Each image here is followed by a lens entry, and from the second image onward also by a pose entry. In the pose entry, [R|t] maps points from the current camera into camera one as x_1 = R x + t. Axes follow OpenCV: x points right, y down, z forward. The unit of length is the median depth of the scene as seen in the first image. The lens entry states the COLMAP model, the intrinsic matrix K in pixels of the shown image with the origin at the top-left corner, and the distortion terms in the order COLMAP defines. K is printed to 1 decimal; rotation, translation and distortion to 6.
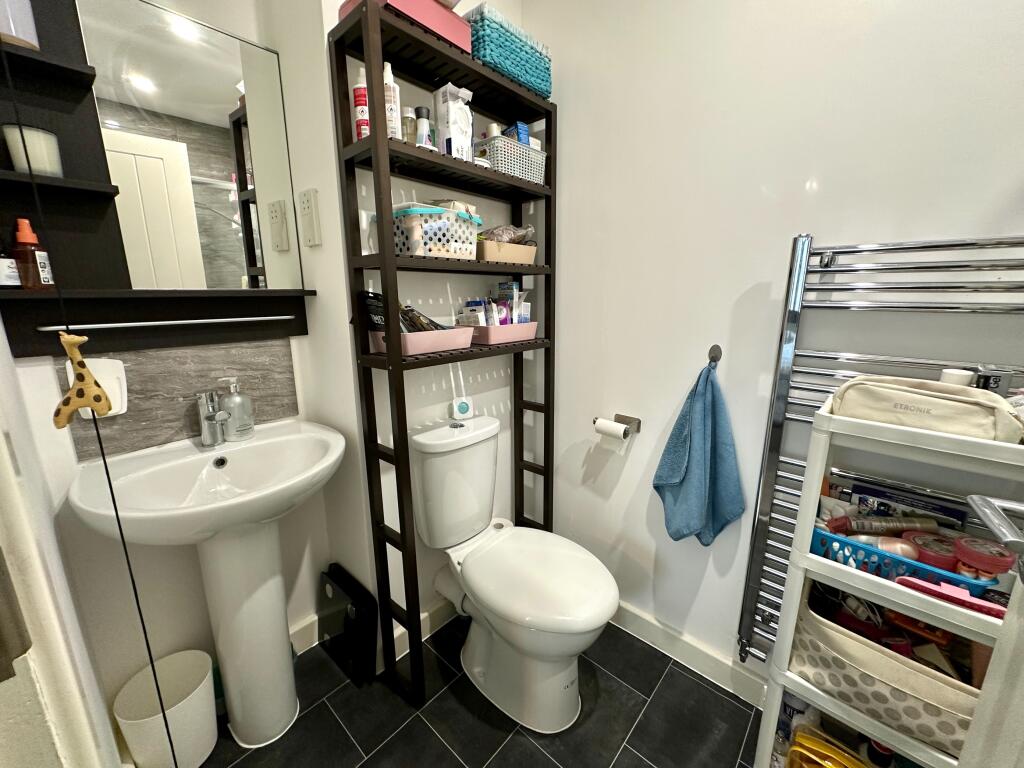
lens RADIAL K [[411.0, 0, 512.0], [0, 411.0, 384.0], [0, 0, 1]] dist [0.000283, 0.000286]
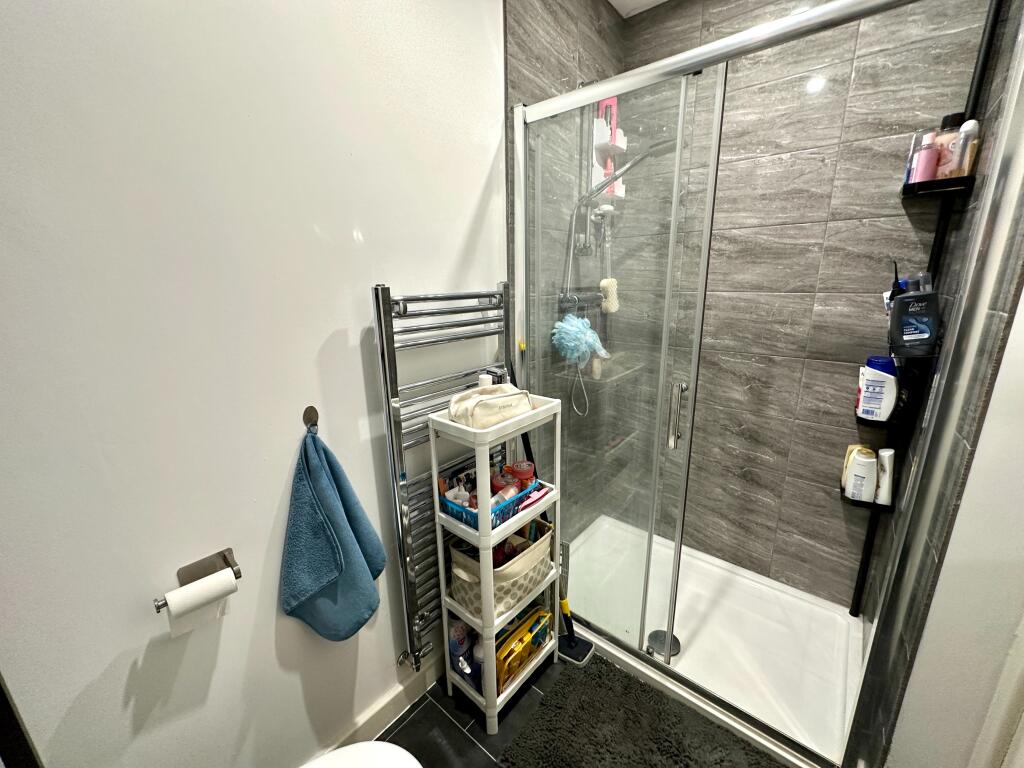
lens RADIAL K [[411.0, 0, 512.0], [0, 411.0, 384.0], [0, 0, 1]] dist [0.000283, 0.000286]
pose [[-0.027020, -0.248444, 0.968269, -0.341155], [0.237108, 0.939388, 0.247650, -0.270630], [-0.971107, 0.236276, 0.033526, 0.618495]]
